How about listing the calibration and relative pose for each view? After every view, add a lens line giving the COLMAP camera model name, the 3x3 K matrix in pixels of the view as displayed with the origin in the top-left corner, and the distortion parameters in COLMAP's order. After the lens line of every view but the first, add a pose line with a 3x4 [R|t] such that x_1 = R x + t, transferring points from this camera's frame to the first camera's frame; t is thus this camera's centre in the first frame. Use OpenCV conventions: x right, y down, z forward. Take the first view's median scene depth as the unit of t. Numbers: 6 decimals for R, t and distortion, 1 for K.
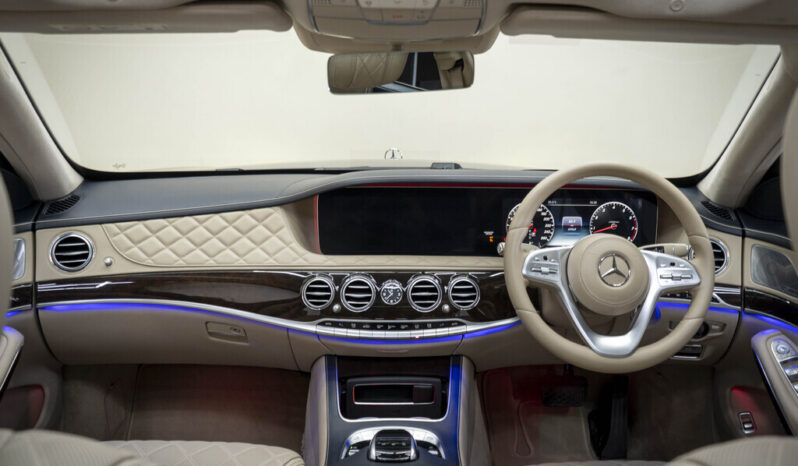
lens RADIAL K [[761.7, 0, 399.0], [0, 761.7, 233.0], [0, 0, 1]] dist [-0.015568, -0.005812]
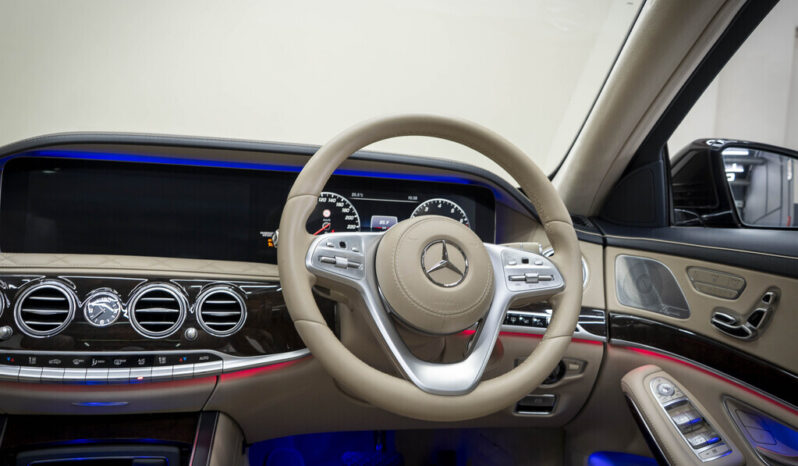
lens RADIAL K [[761.7, 0, 399.0], [0, 761.7, 233.0], [0, 0, 1]] dist [-0.015568, -0.005812]
pose [[0.971859, 0.032667, 0.233287, 0.079535], [-0.000568, 0.990660, -0.136354, 0.102180], [-0.235562, 0.132384, 0.962801, 0.330643]]
